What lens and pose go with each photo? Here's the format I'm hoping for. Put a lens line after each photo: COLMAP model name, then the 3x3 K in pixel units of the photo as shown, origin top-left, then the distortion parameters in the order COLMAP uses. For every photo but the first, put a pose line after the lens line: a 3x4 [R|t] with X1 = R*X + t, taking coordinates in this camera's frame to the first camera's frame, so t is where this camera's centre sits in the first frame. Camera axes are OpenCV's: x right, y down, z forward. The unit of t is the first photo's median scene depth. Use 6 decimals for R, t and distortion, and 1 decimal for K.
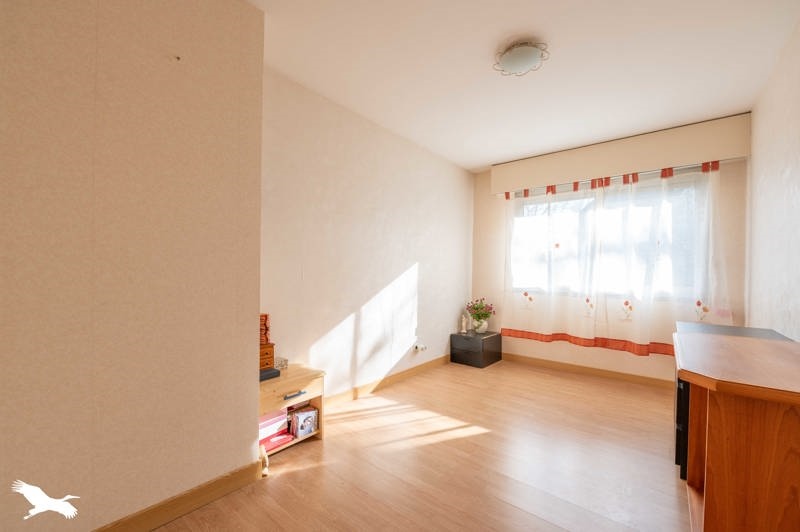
lens RADIAL K [[335.9, 0, 400.0], [0, 335.9, 266.0], [0, 0, 1]] dist [0.000398, 0.000043]
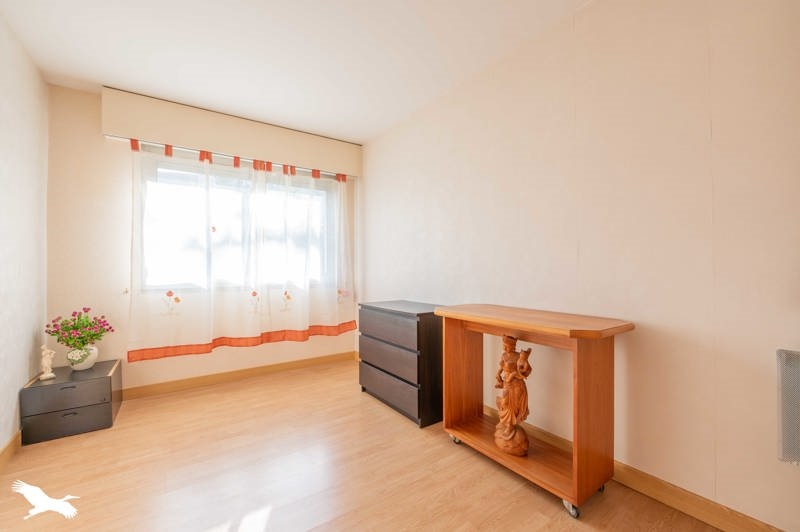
lens RADIAL K [[331.1, 0, 399.2], [0, 331.1, 262.1], [0, 0, 1]] dist [-0.001408, -0.000232]
pose [[0.278388, -0.000257, 0.960469, -0.174278], [-0.010414, 0.999940, 0.003286, 0.010968], [-0.960412, -0.010917, 0.278369, 0.376910]]
